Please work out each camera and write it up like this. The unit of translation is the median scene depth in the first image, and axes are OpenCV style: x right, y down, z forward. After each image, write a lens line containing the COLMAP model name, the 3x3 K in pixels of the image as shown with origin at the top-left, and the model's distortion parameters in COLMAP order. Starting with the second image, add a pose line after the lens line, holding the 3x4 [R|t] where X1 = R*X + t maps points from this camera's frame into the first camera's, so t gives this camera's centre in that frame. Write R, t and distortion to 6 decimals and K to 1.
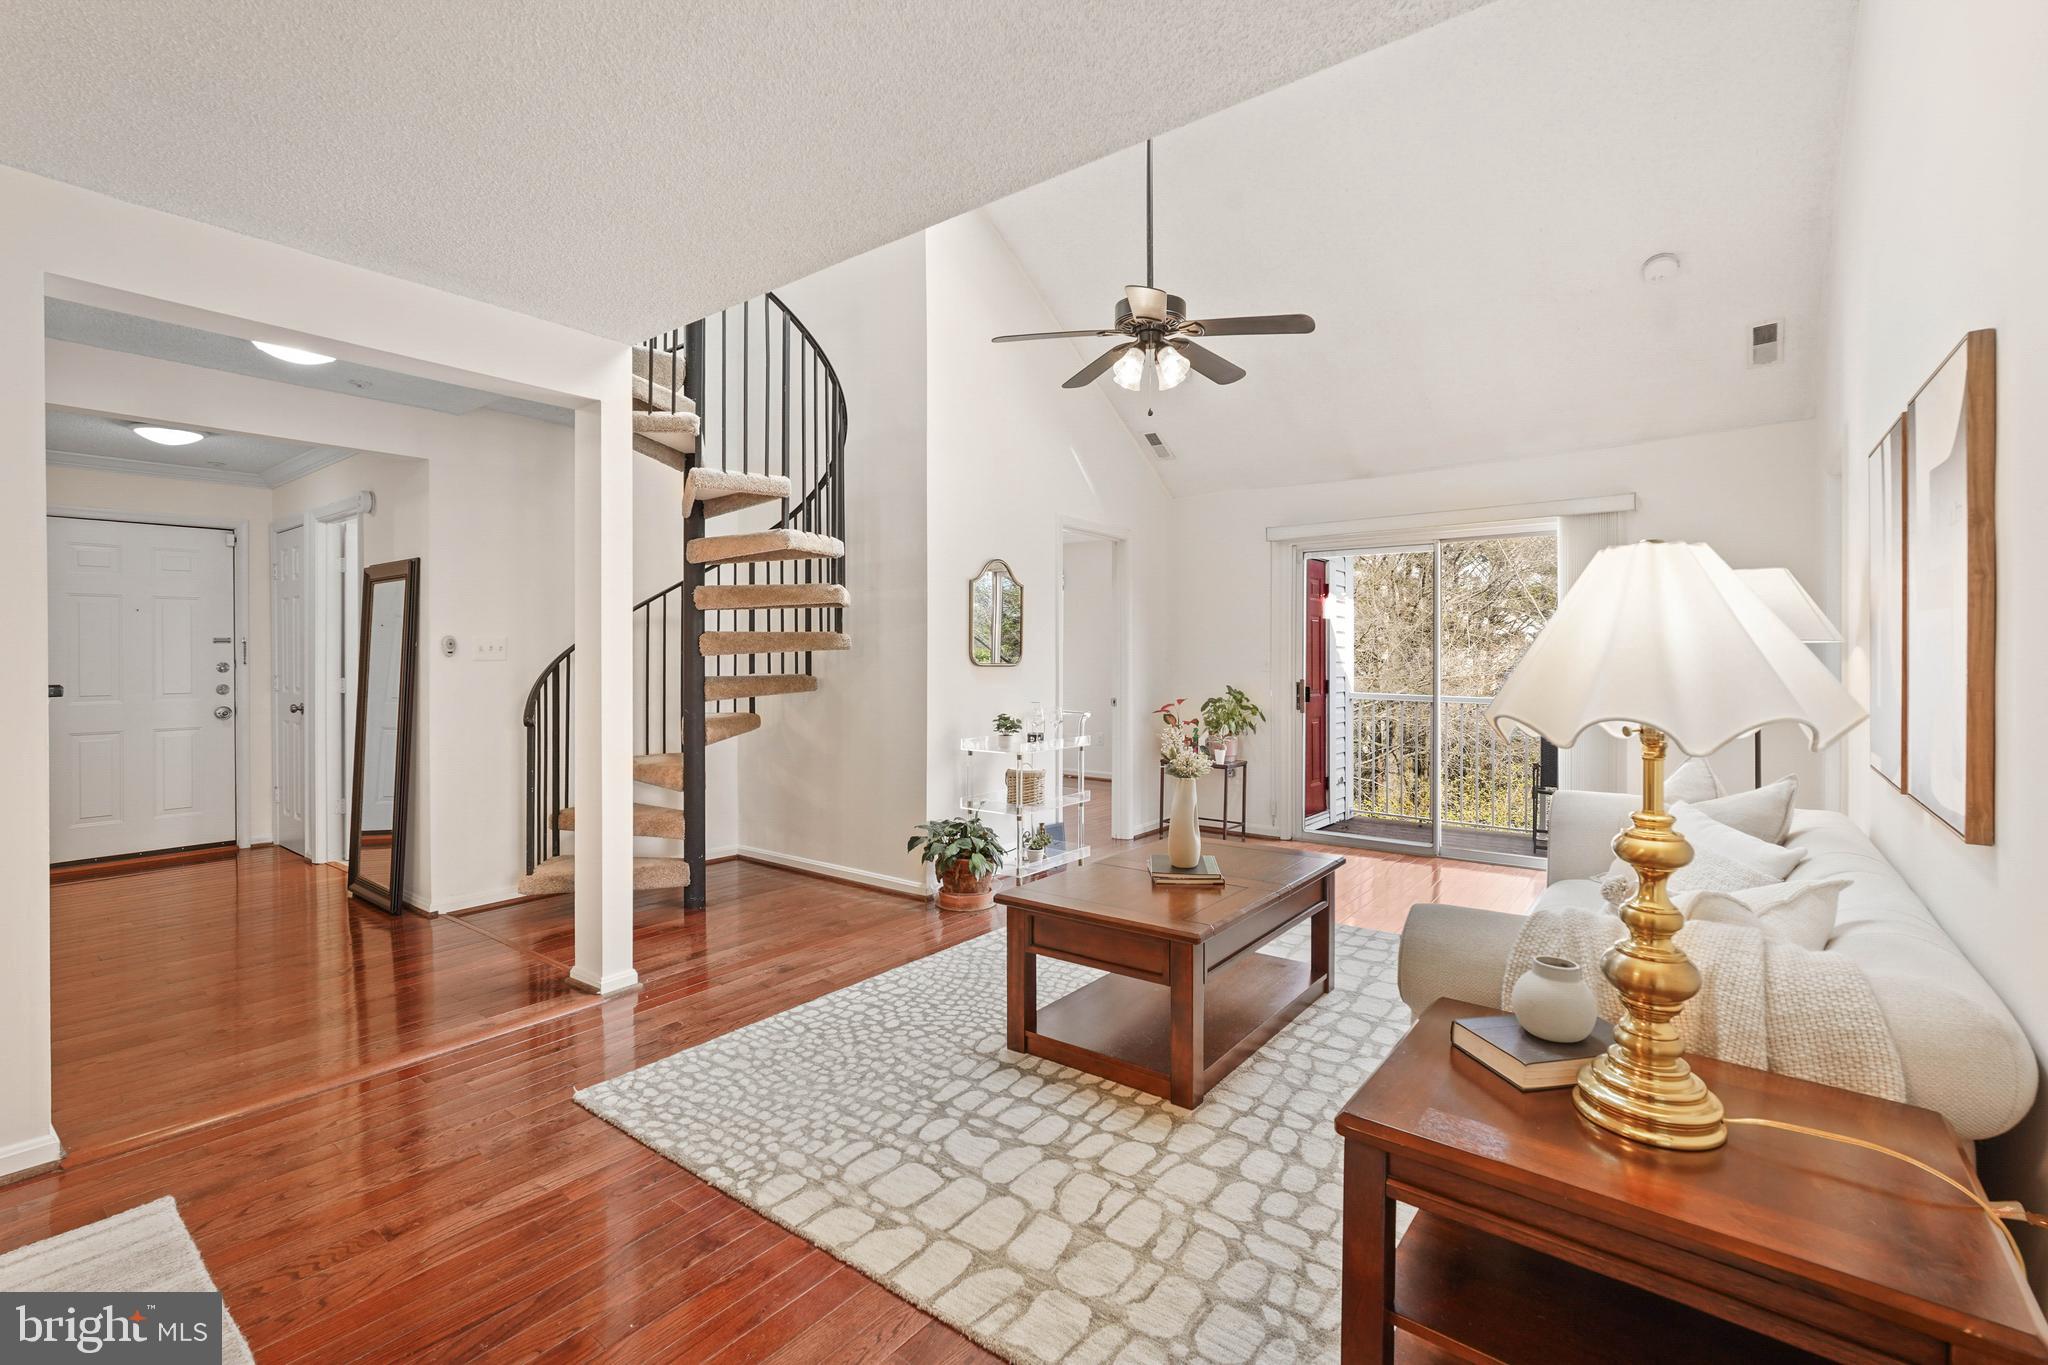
lens RADIAL K [[911.7, 0, 1021.8], [0, 911.7, 661.3], [0, 0, 1]] dist [-0.017968, 0.008152]
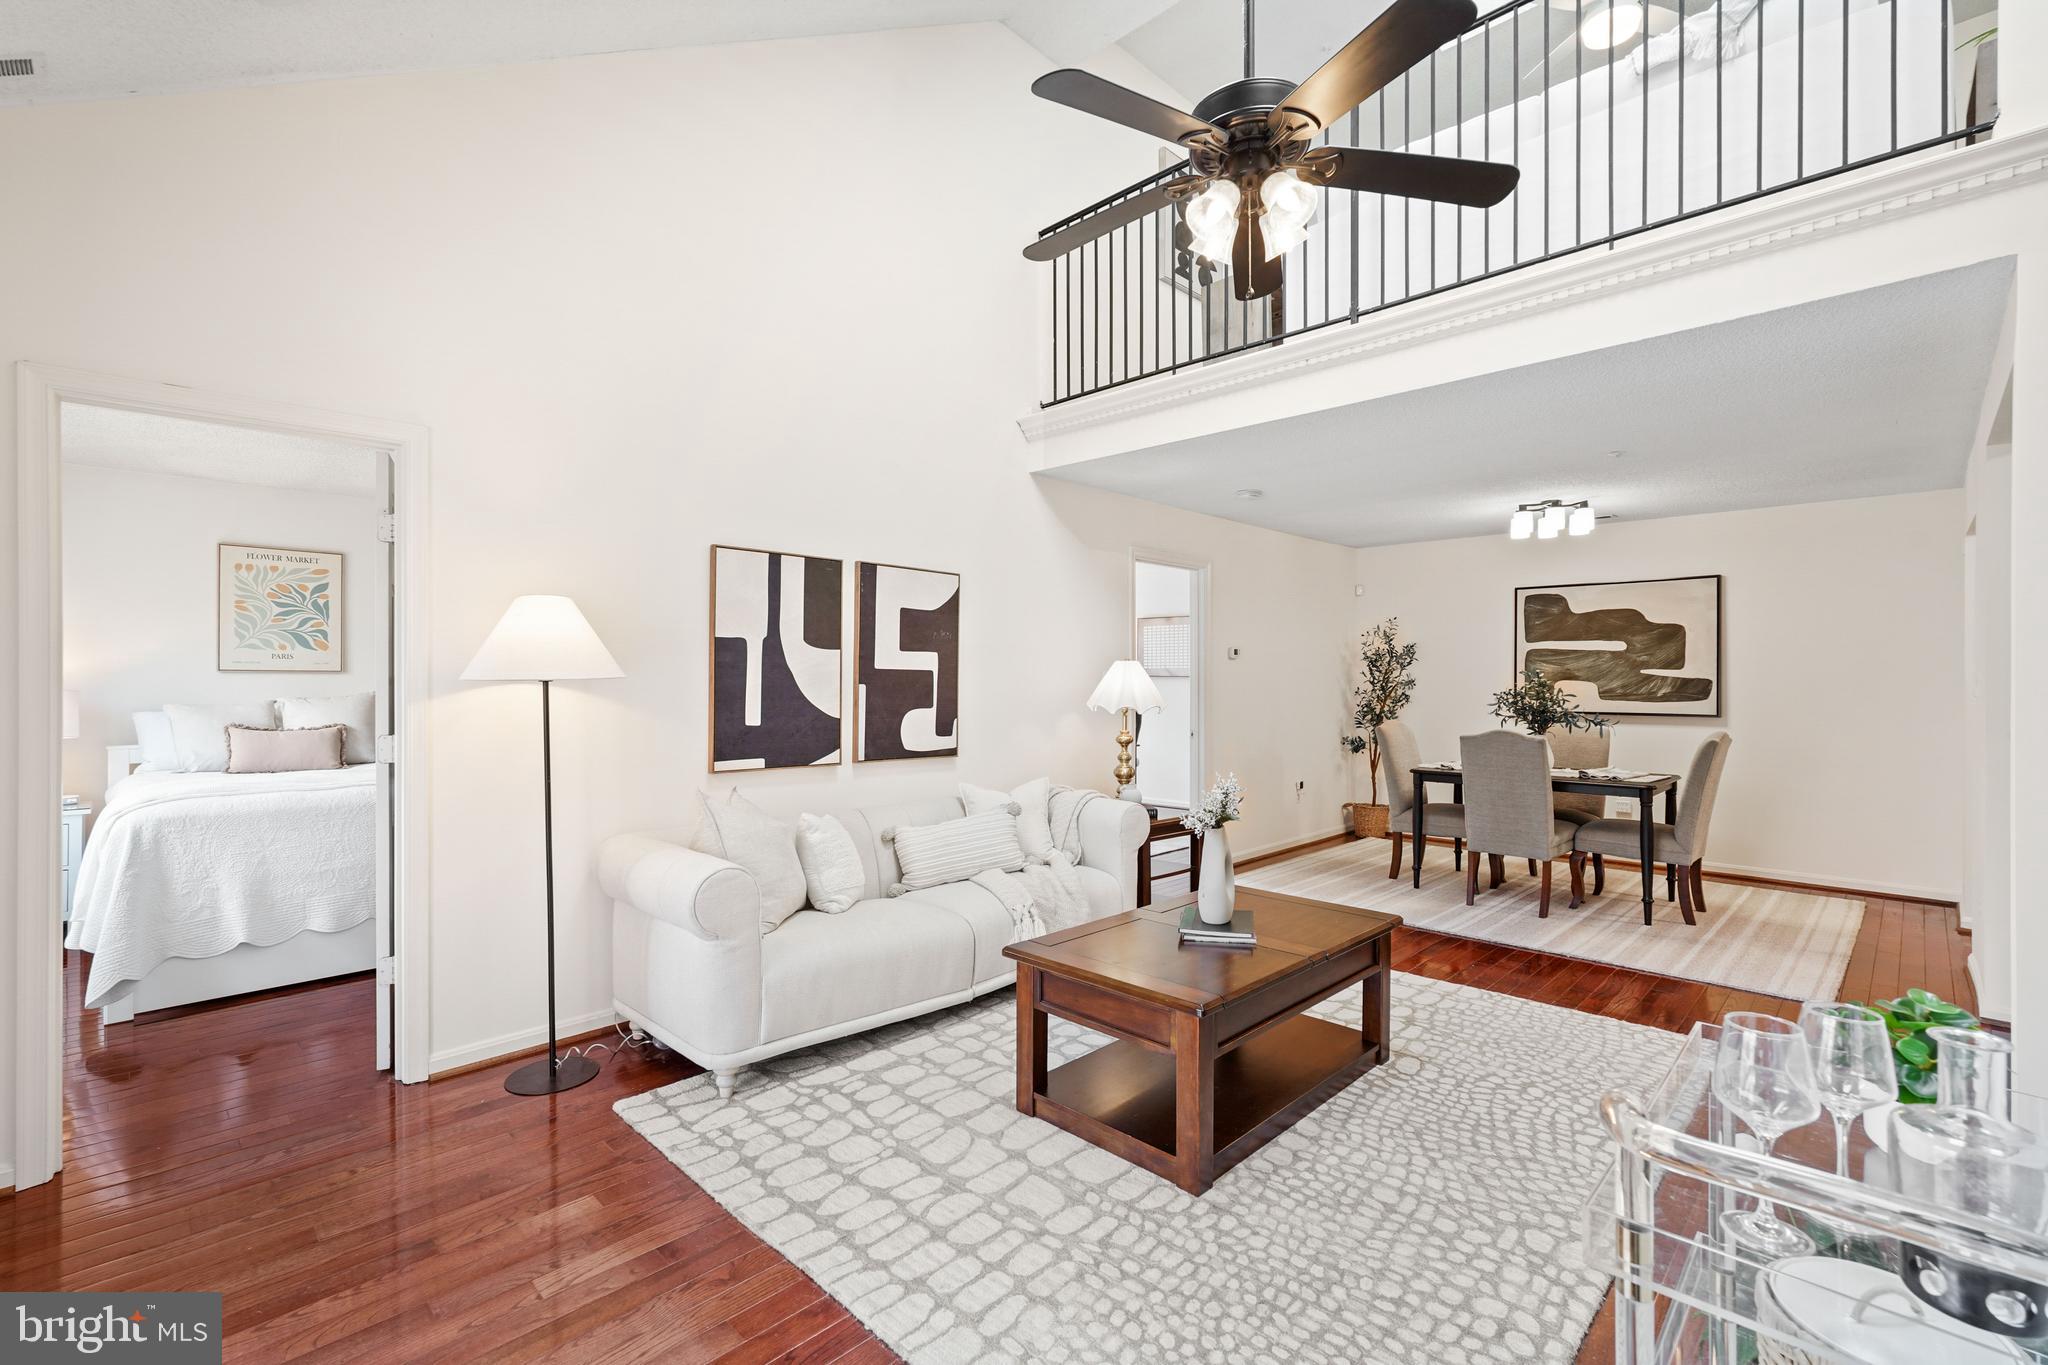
lens RADIAL K [[911.7, 0, 1008.8], [0, 911.7, 679.6], [0, 0, 1]] dist [-0.017968, 0.008152]
pose [[-0.990453, -0.000560, 0.137853, 0.277640], [0.000511, 0.999970, 0.007734, -0.033996], [-0.137853, 0.007731, -0.990422, 2.081429]]
